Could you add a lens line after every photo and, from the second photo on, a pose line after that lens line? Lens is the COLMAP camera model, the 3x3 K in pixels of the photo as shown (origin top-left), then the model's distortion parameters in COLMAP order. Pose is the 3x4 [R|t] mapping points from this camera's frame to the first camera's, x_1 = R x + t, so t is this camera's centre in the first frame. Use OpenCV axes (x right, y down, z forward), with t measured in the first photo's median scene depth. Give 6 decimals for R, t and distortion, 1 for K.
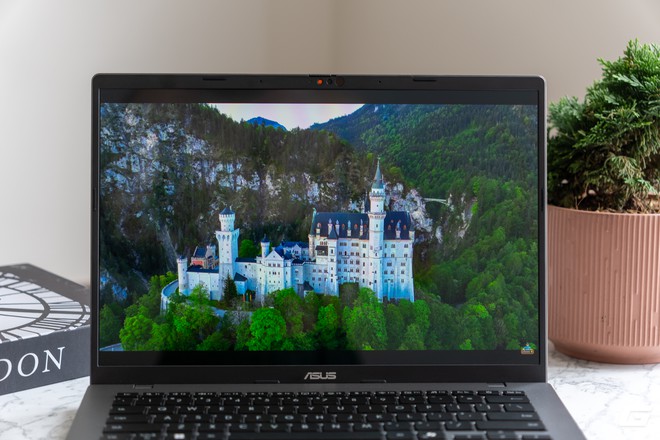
lens RADIAL K [[1453.4, 0, 319.8], [0, 1453.4, 253.5], [0, 0, 1]] dist [-0.067872, 0.000000]
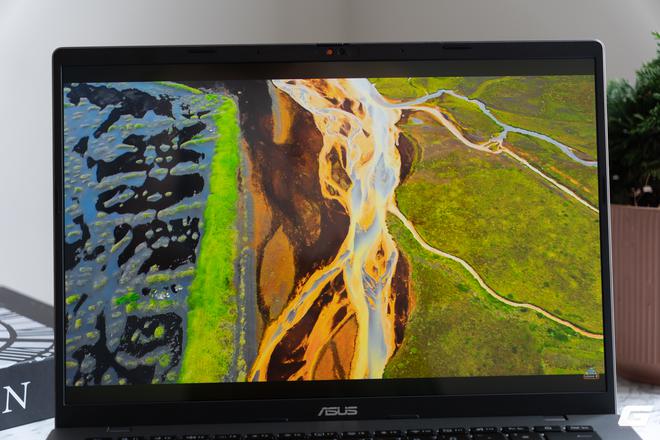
lens RADIAL K [[1263.1, 0, 325.3], [0, 1263.1, 221.0], [0, 0, 1]] dist [-0.001591, 0.000000]
pose [[0.999743, -0.021494, -0.007254, 0.000572], [0.021074, 0.998333, -0.053740, 0.015031], [0.008397, 0.053573, 0.998529, 0.275958]]
